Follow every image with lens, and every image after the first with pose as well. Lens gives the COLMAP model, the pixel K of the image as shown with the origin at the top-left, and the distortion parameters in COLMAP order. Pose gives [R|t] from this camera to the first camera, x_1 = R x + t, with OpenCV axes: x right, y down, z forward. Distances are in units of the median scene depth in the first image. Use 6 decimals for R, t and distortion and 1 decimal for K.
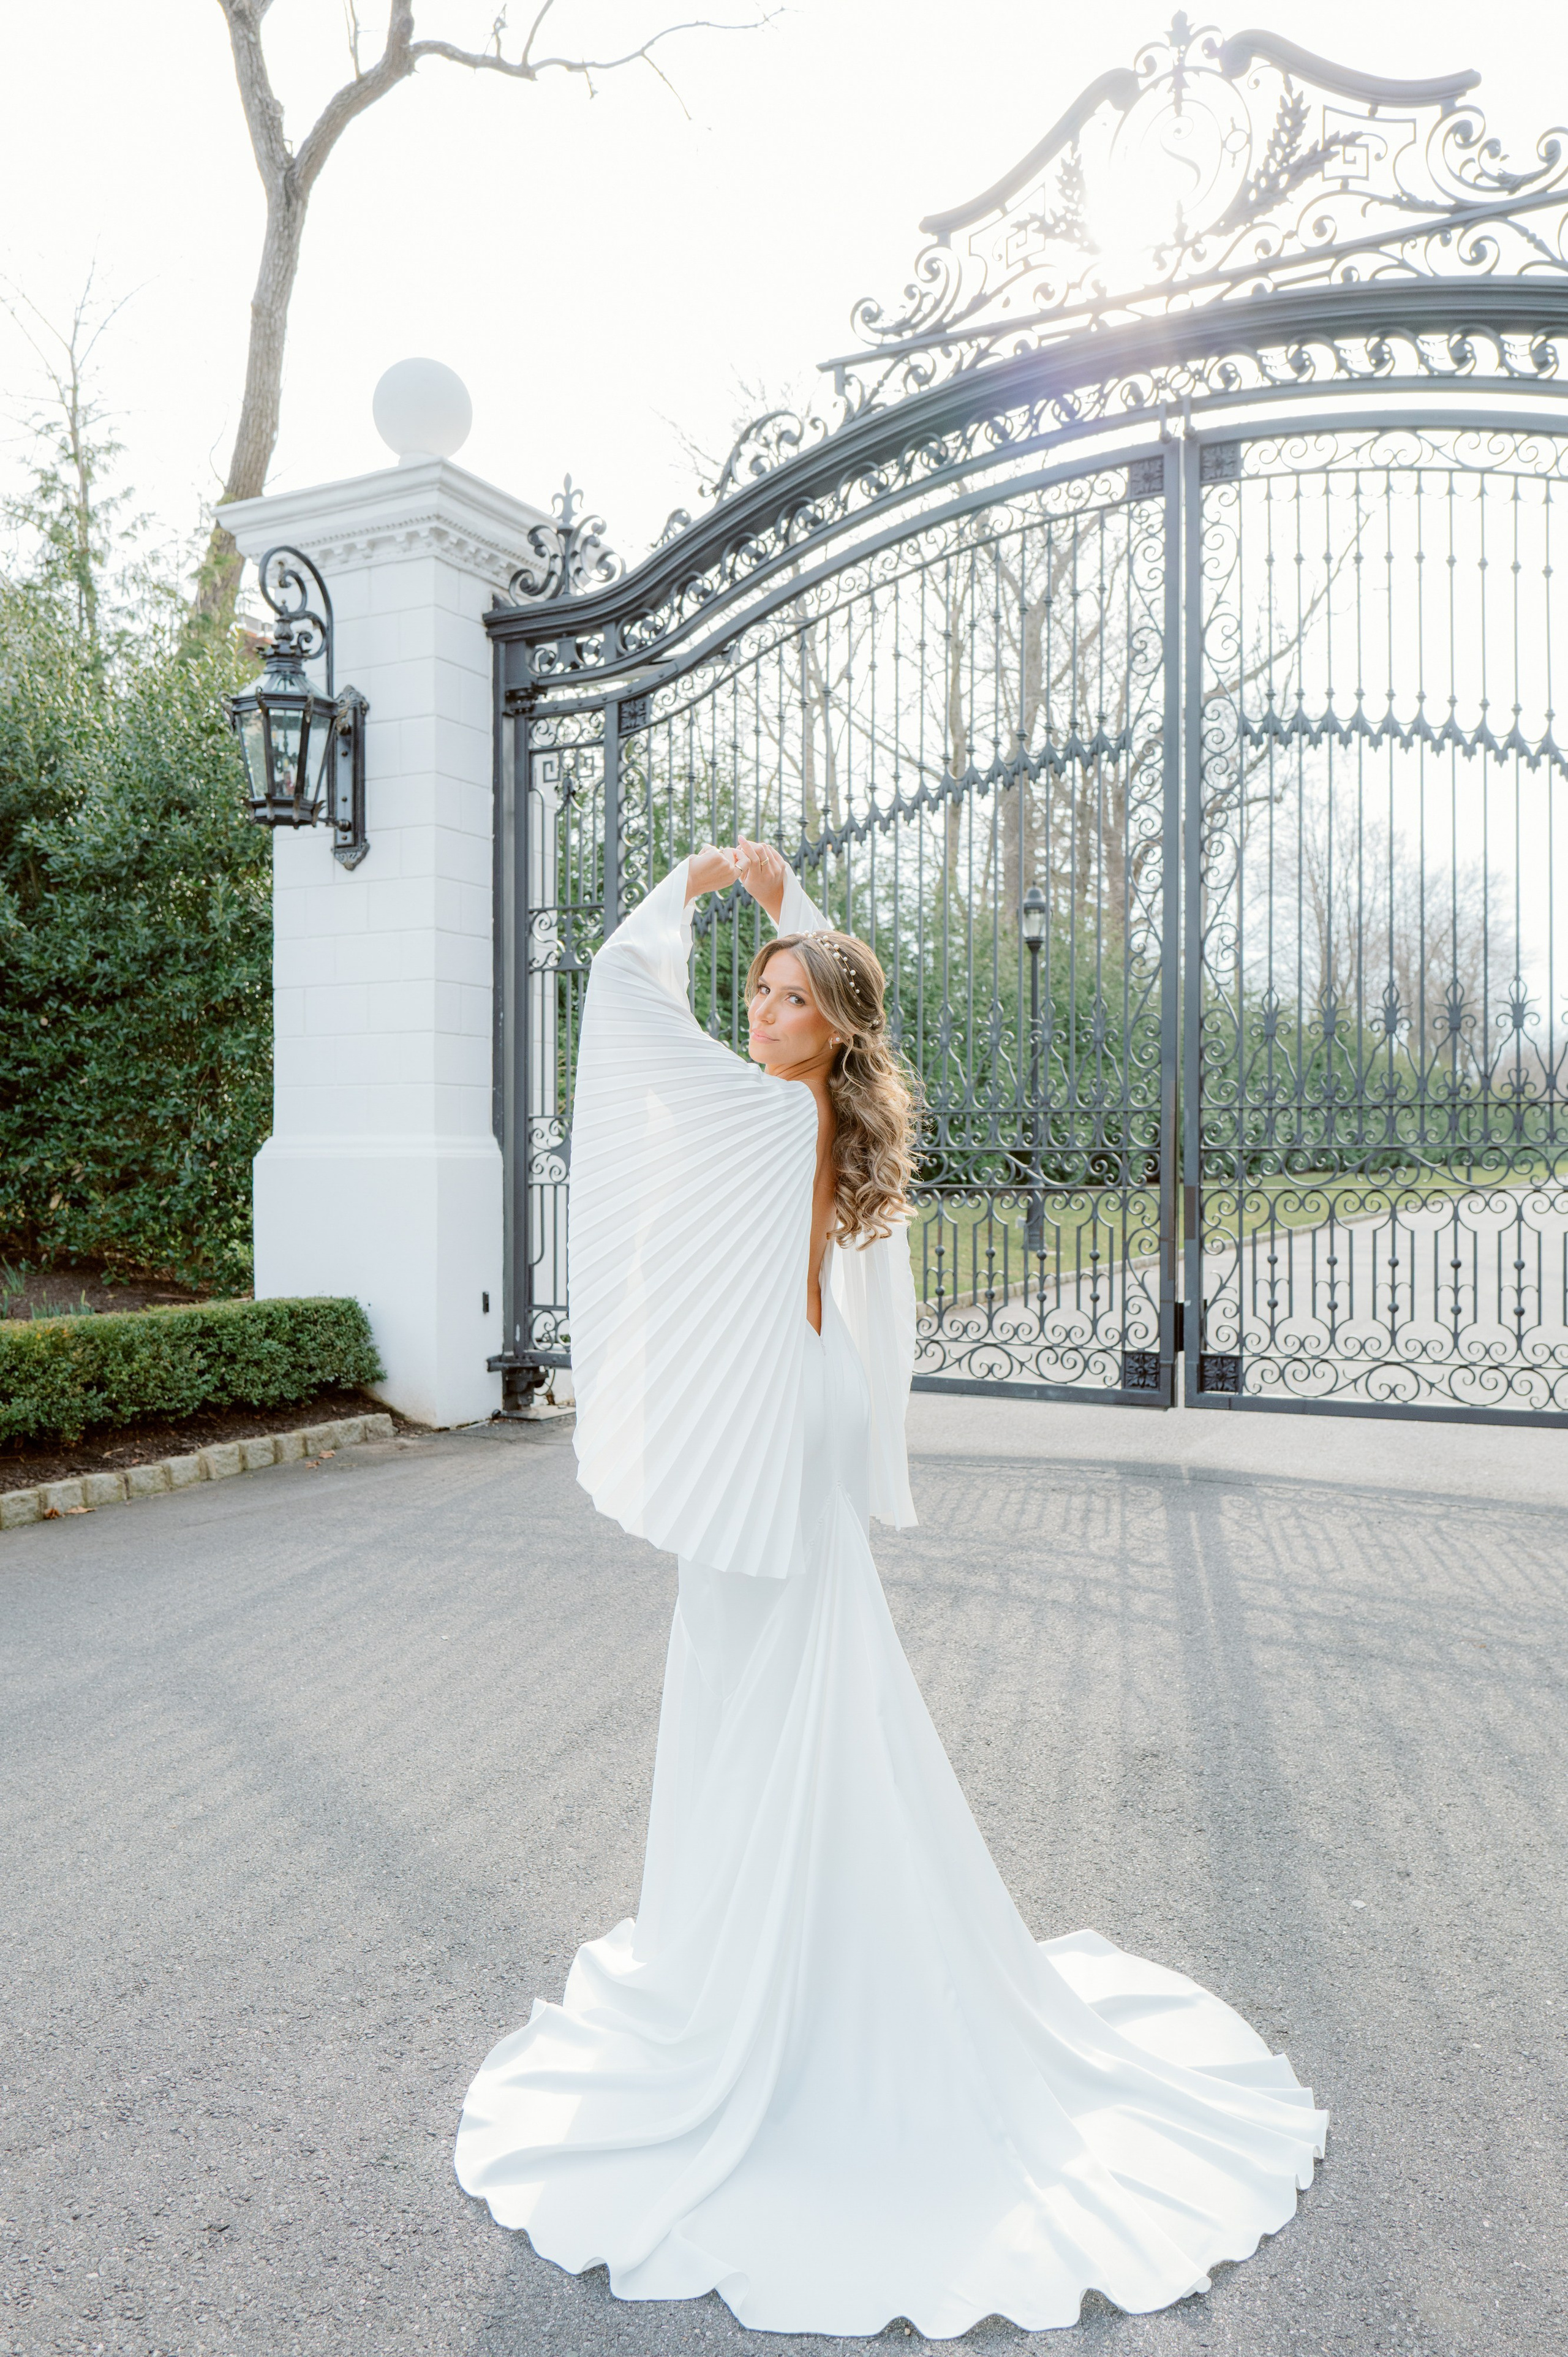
lens RADIAL K [[1754.4, 0, 784.0], [0, 1754.4, 1178.5], [0, 0, 1]] dist [-0.028817, -0.007251]
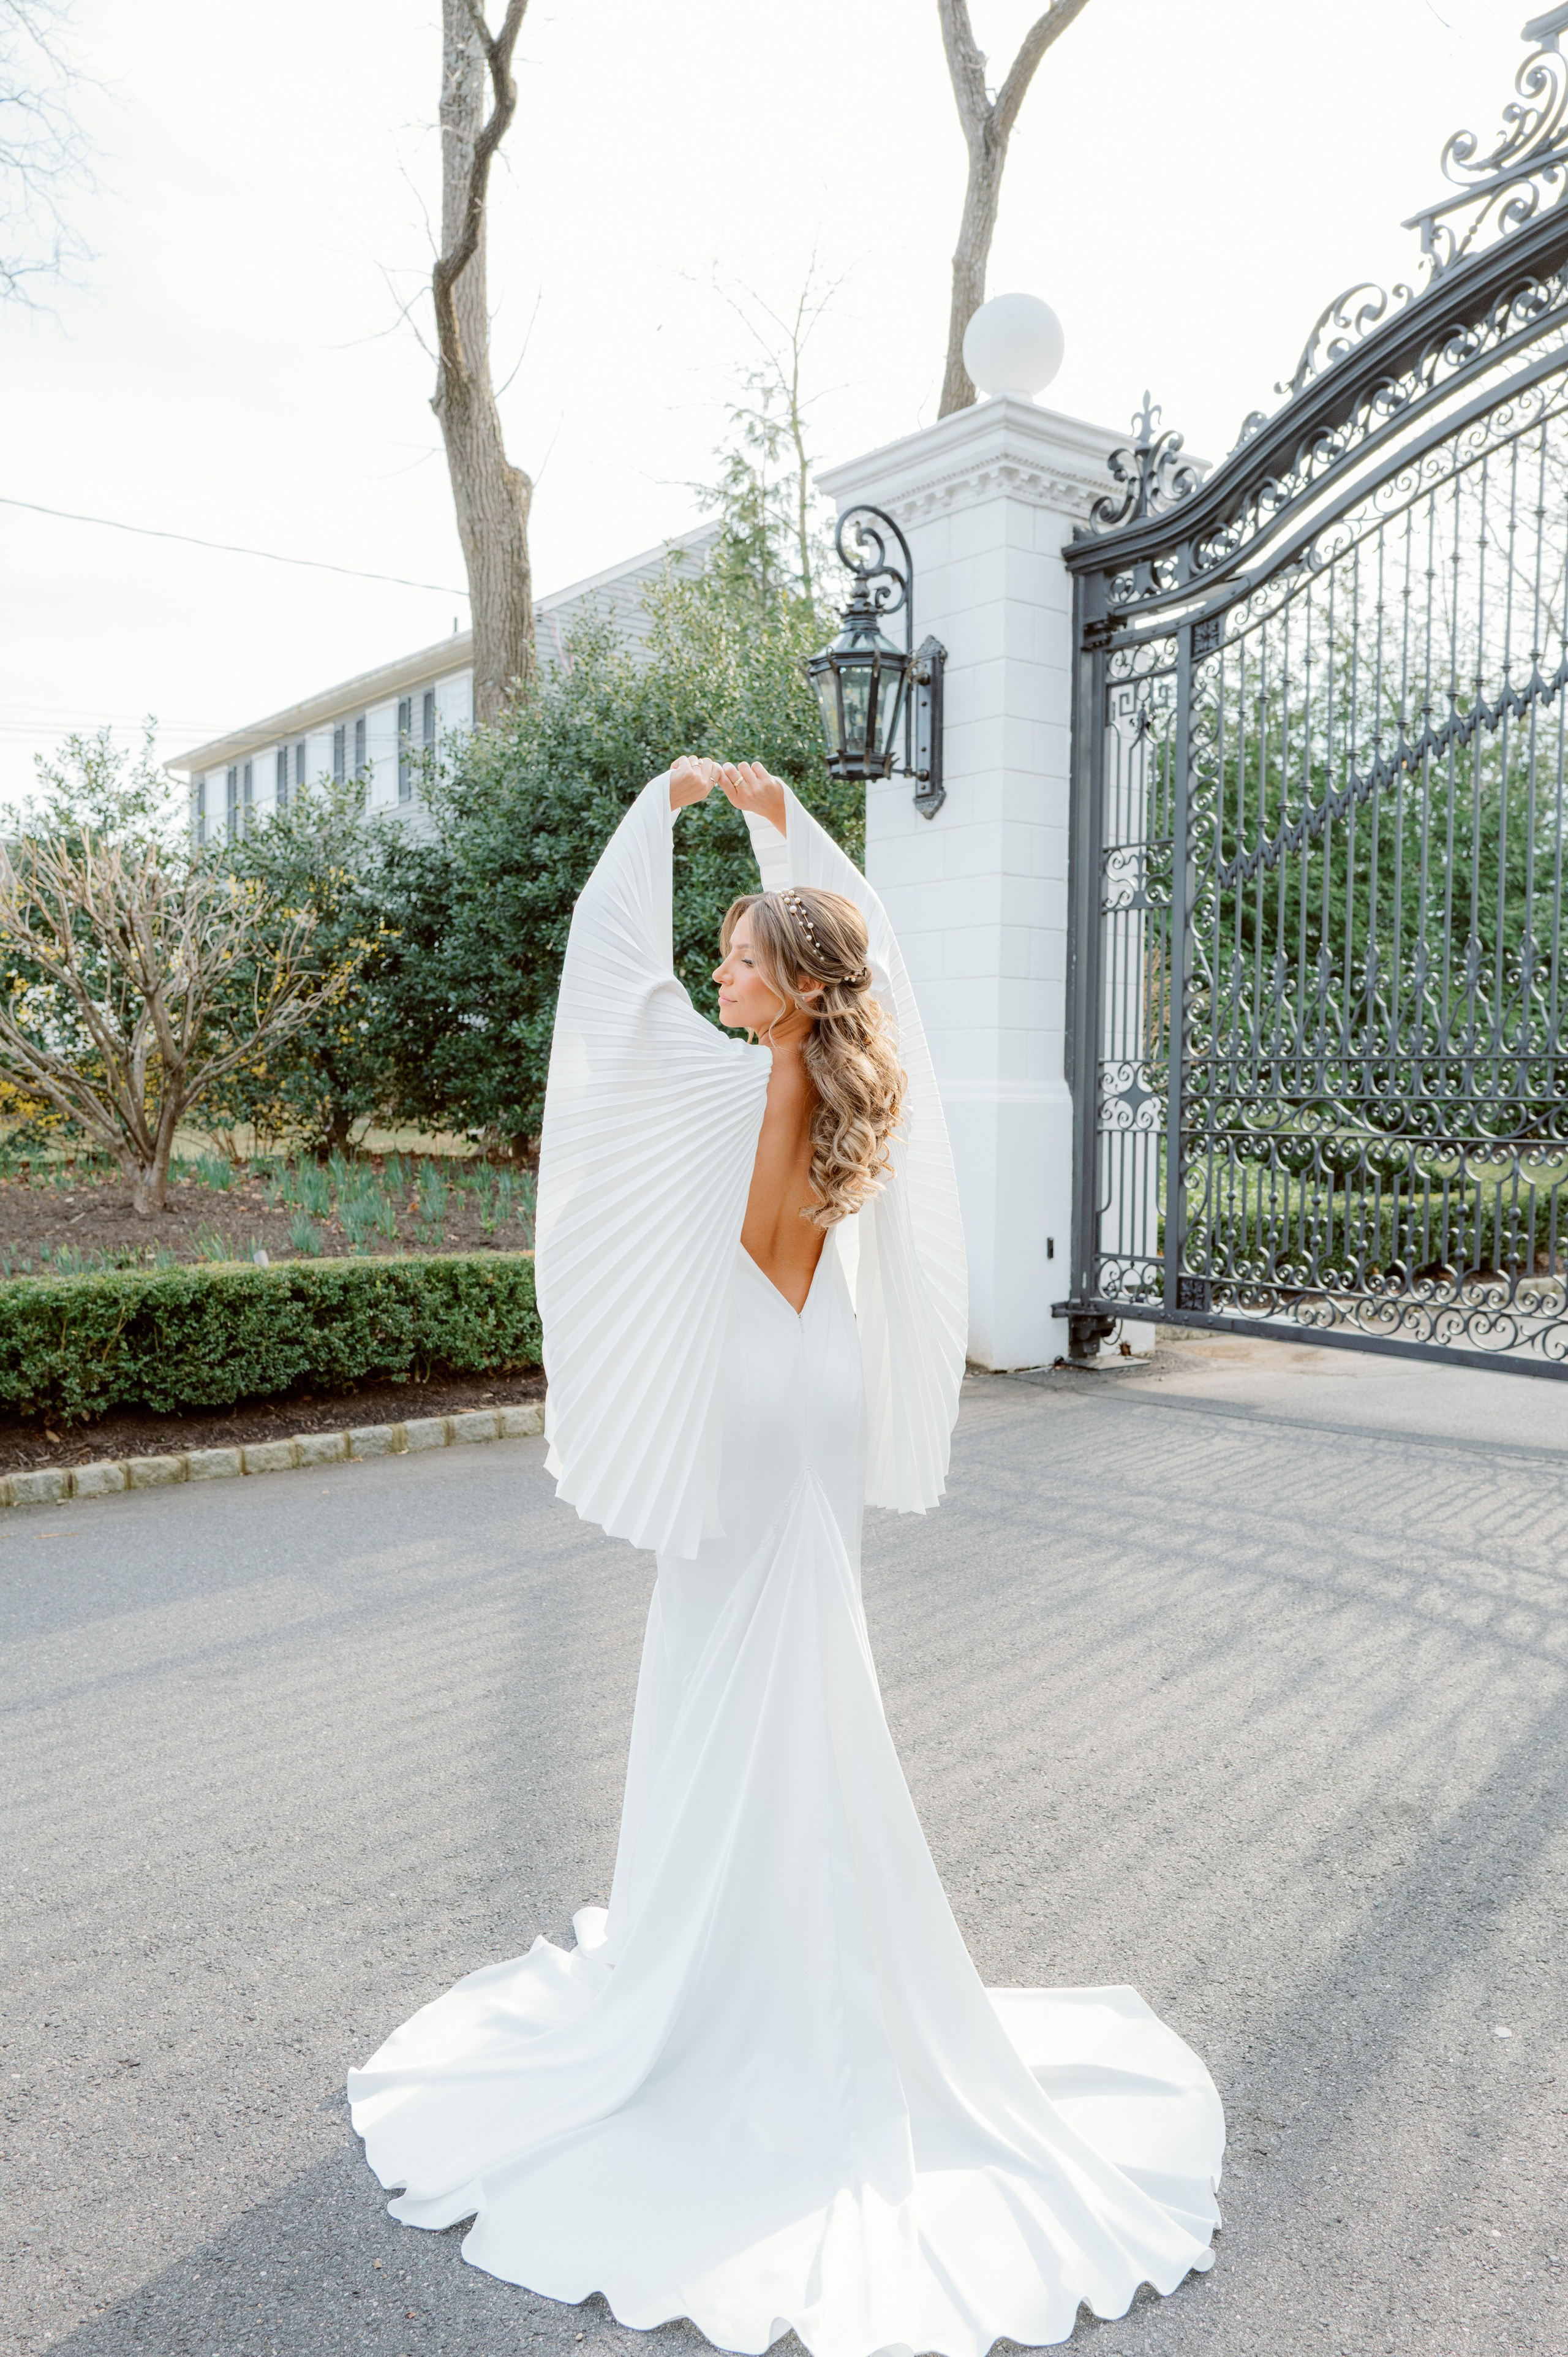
lens RADIAL K [[1754.4, 0, 784.0], [0, 1754.4, 1178.5], [0, 0, 1]] dist [-0.028817, -0.007251]
pose [[0.900267, 0.028235, -0.434422, 0.129101], [-0.011808, 0.999111, 0.040465, -0.007508], [0.435178, -0.031300, 0.899800, 0.039634]]
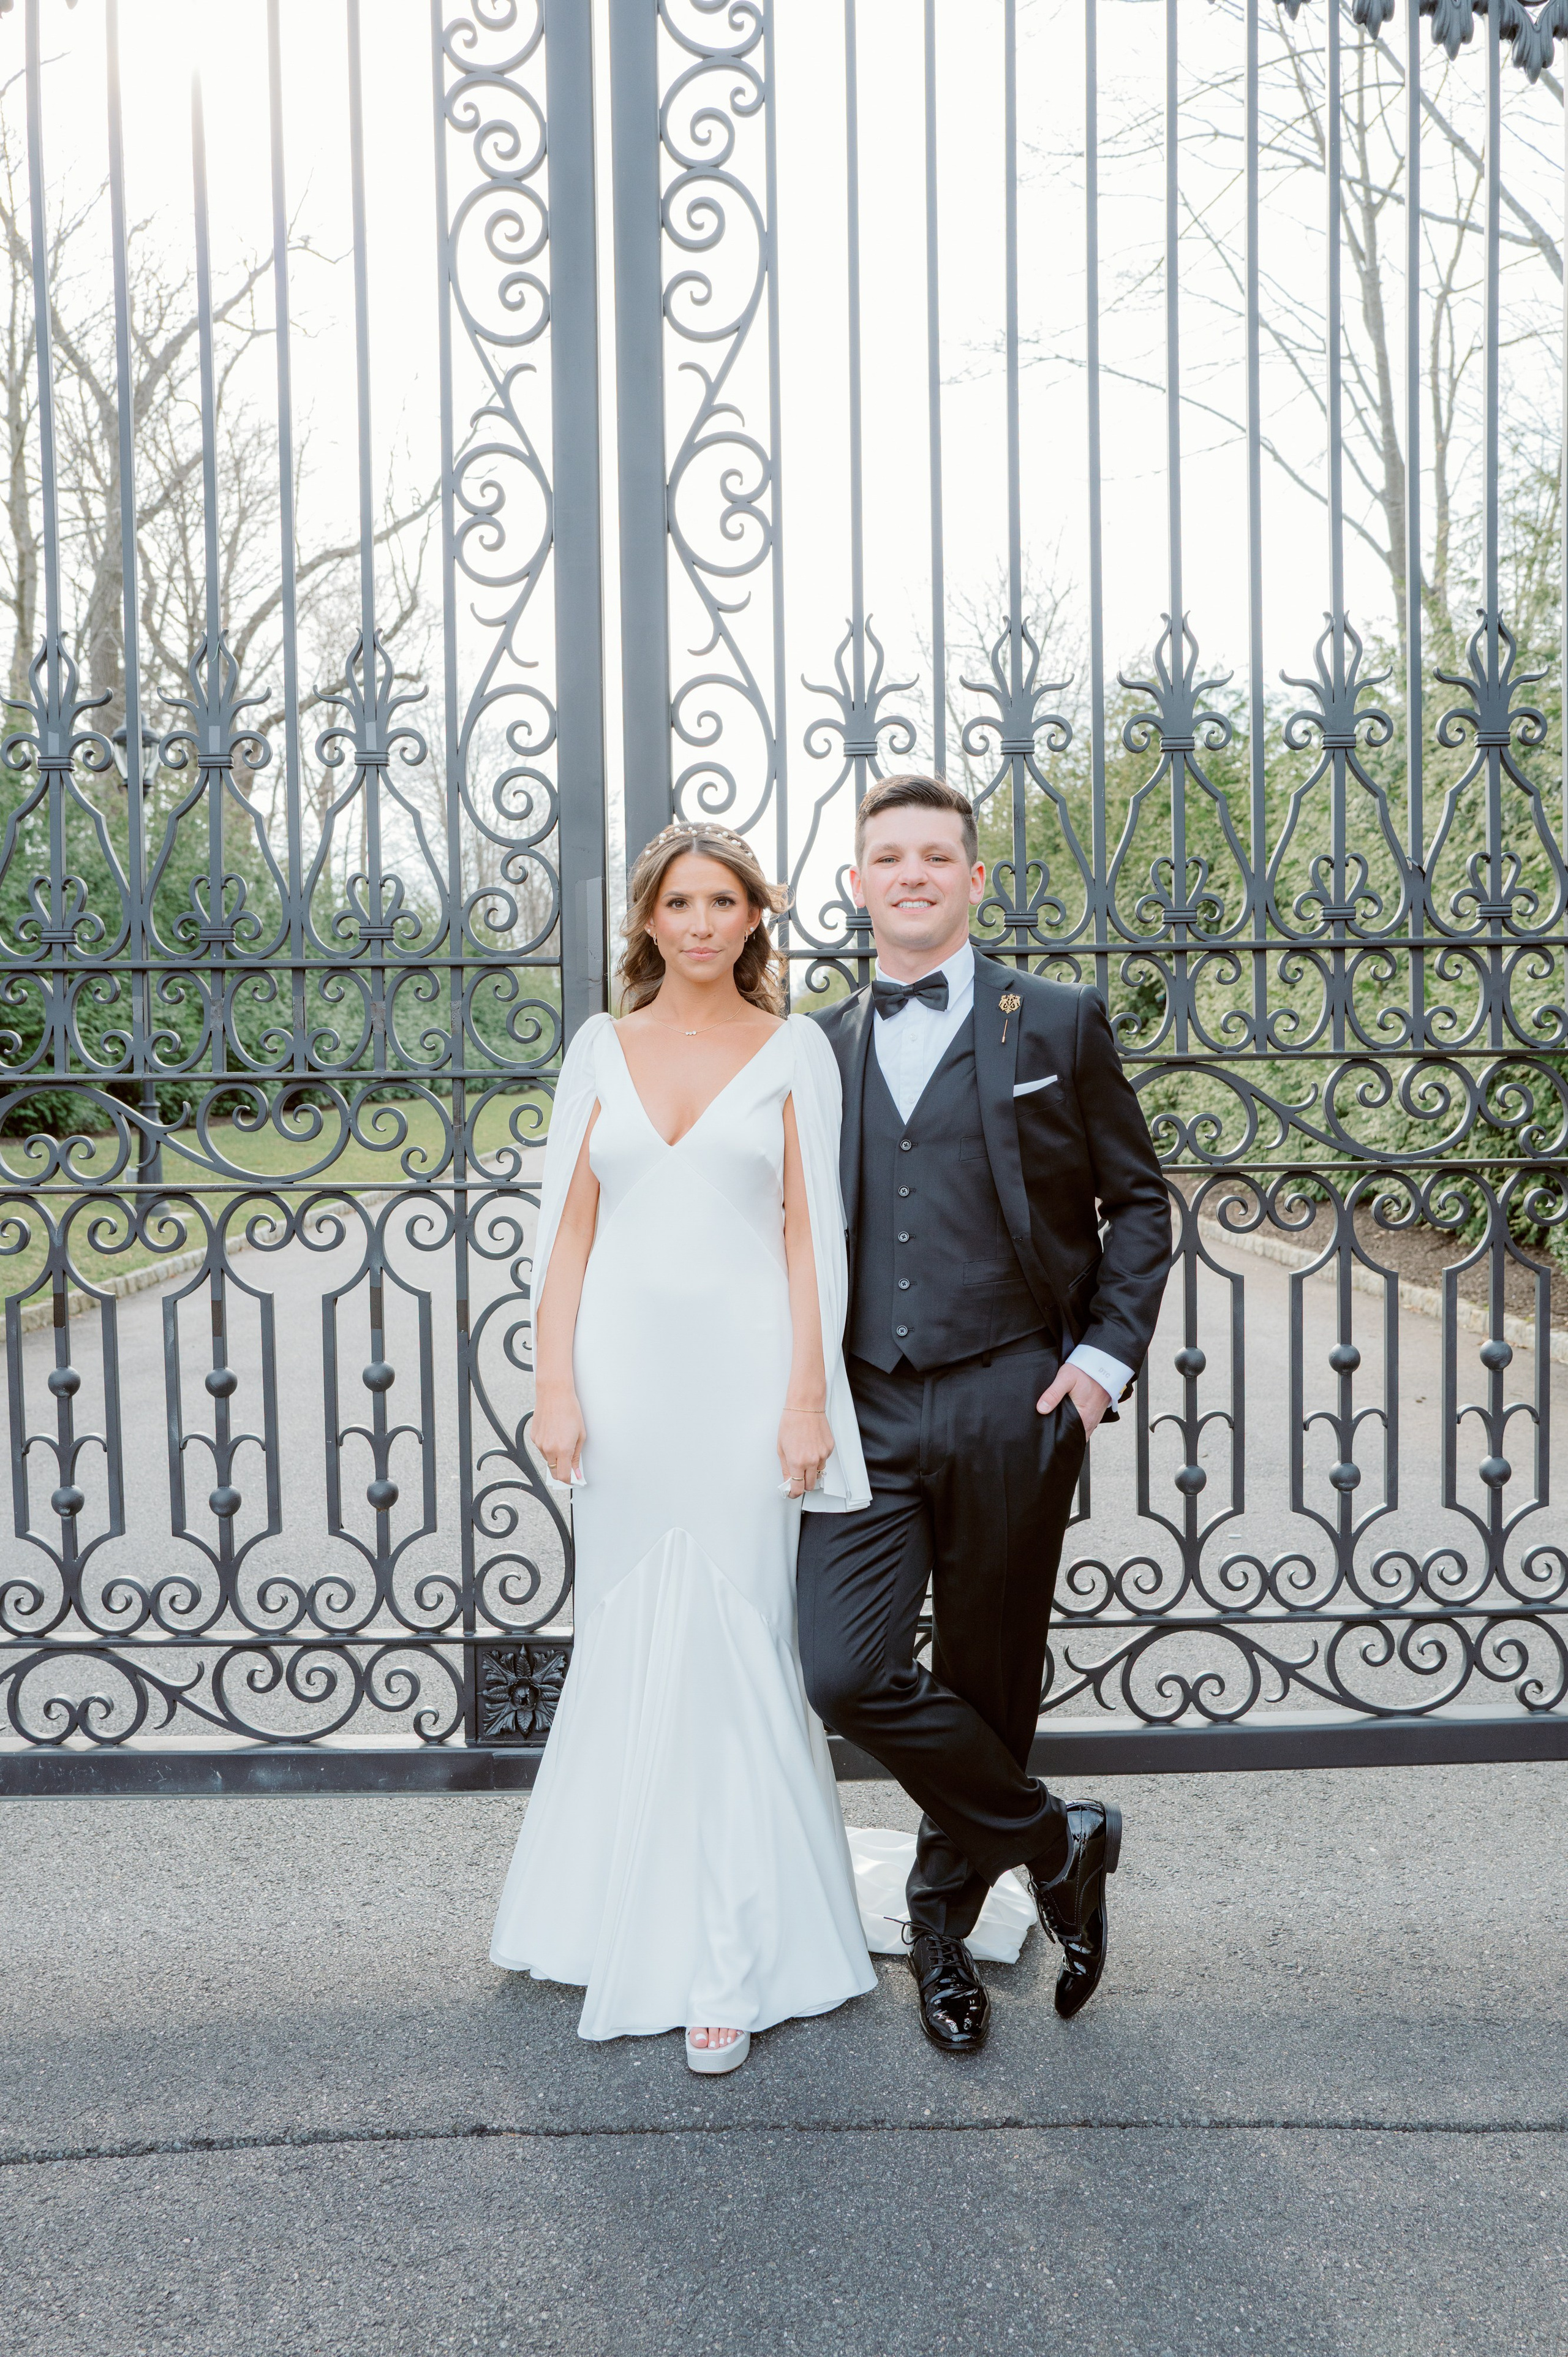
lens RADIAL K [[1932.8, 0, 779.1], [0, 1932.8, 1146.6], [0, 0, 1]] dist [-0.008153, -0.011194]
pose [[0.889443, -0.032900, 0.455861, 0.065364], [0.020603, 0.999278, 0.031919, -0.011484], [-0.456582, -0.018998, 0.889478, 0.551419]]
